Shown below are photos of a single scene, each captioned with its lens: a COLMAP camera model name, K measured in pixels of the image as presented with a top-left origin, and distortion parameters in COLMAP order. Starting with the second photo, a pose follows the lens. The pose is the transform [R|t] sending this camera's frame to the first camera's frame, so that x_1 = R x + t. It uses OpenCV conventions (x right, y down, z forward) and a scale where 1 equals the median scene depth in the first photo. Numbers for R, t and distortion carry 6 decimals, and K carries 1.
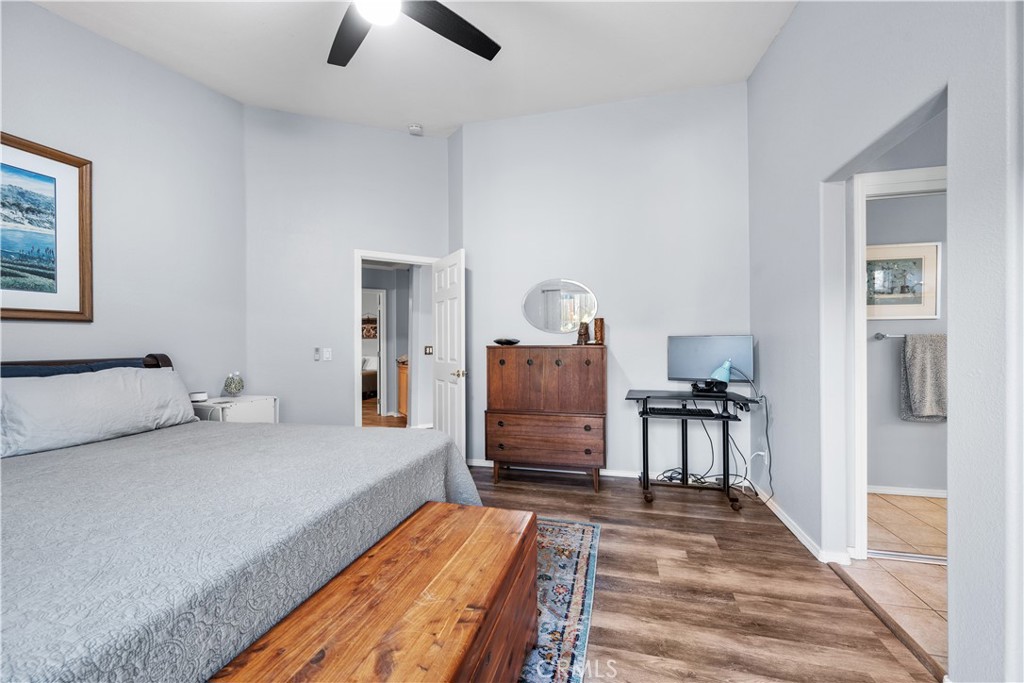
lens RADIAL K [[400.8, 0, 516.3], [0, 400.8, 343.4], [0, 0, 1]] dist [0.000297, -0.000016]
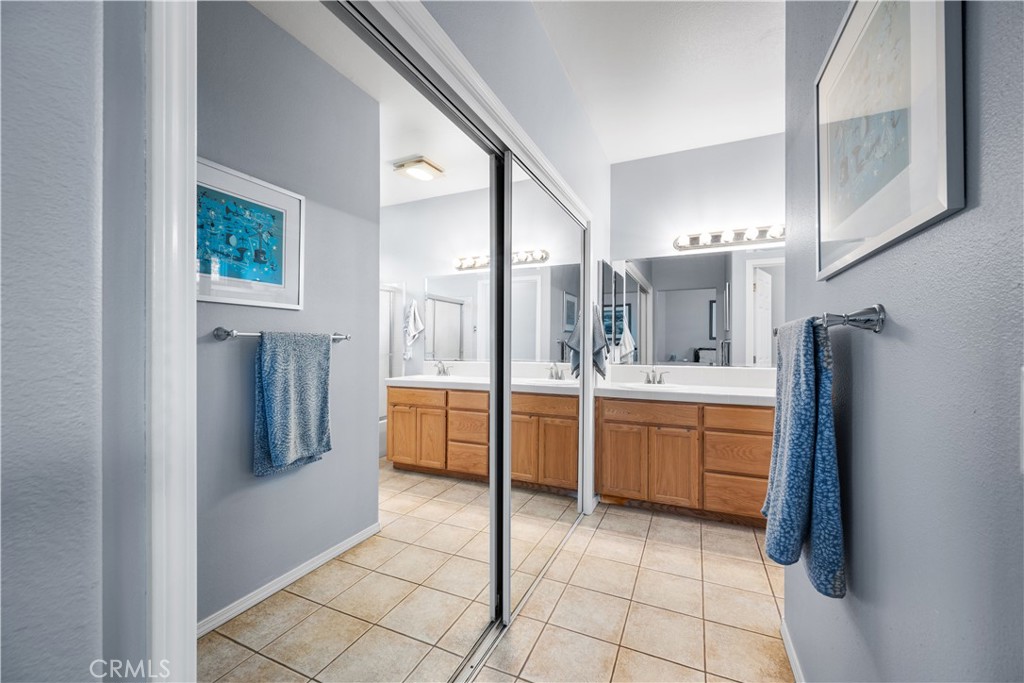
lens RADIAL K [[398.6, 0, 525.2], [0, 398.6, 346.3], [0, 0, 1]] dist [0.000489, -0.000004]
pose [[0.161877, 0.003336, 0.986805, 0.539217], [-0.001266, 0.999994, -0.003173, 0.000195], [-0.986810, -0.000736, 0.161880, 0.619188]]
